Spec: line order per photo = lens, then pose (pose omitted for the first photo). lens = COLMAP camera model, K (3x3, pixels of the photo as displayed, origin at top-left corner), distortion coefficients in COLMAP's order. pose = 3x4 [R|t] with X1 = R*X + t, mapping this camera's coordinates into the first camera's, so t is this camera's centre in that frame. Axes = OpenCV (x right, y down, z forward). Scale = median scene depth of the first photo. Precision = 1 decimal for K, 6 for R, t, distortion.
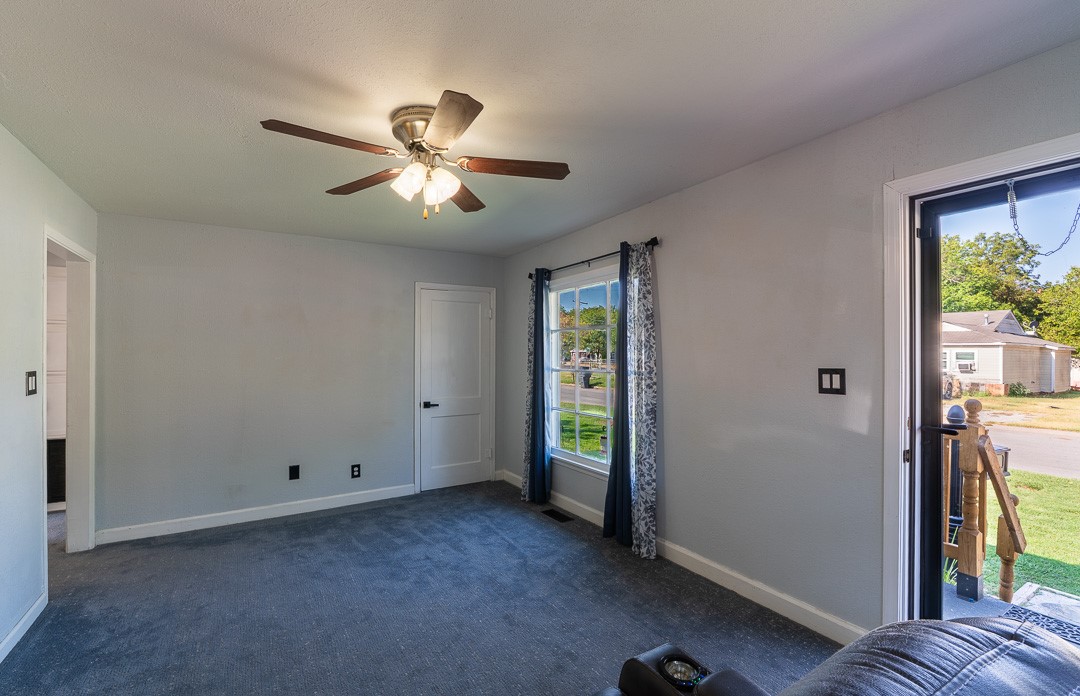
lens RADIAL K [[478.1, 0, 540.0], [0, 478.1, 348.0], [0, 0, 1]] dist [-0.000646, -0.000330]
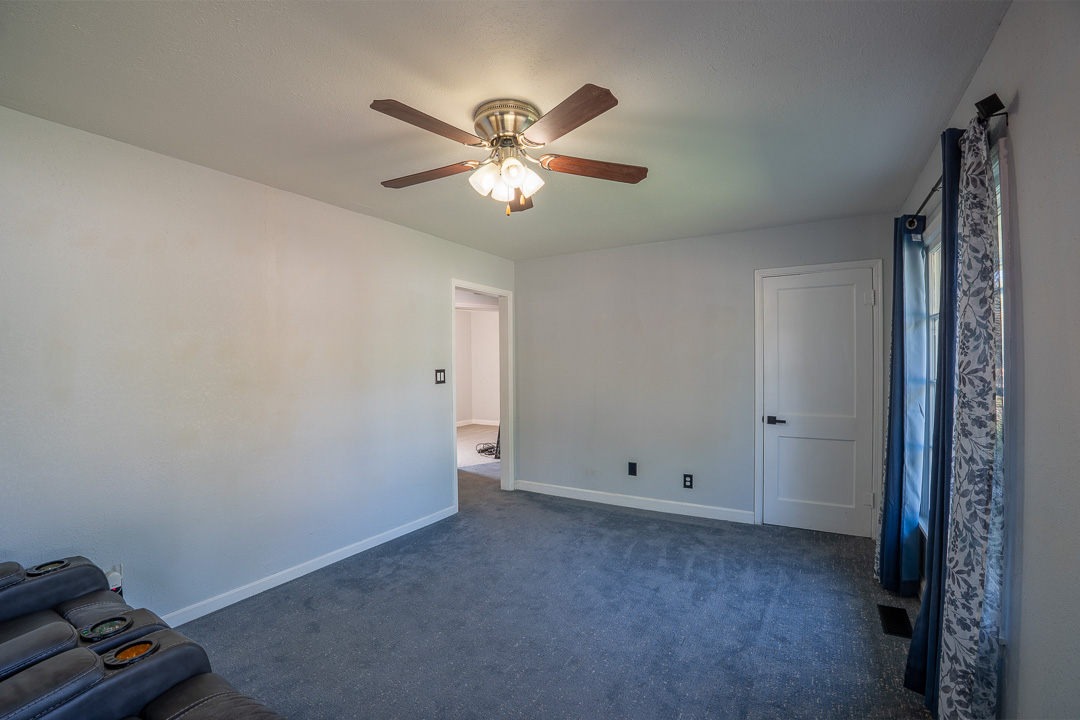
lens RADIAL K [[484.4, 0, 540.0], [0, 484.4, 360.0], [0, 0, 1]] dist [-0.076285, 0.022956]
pose [[0.450668, -0.002609, -0.892688, 0.398476], [0.015513, 0.999868, 0.004909, 0.009487], [0.892557, -0.016060, 0.450649, 0.378104]]
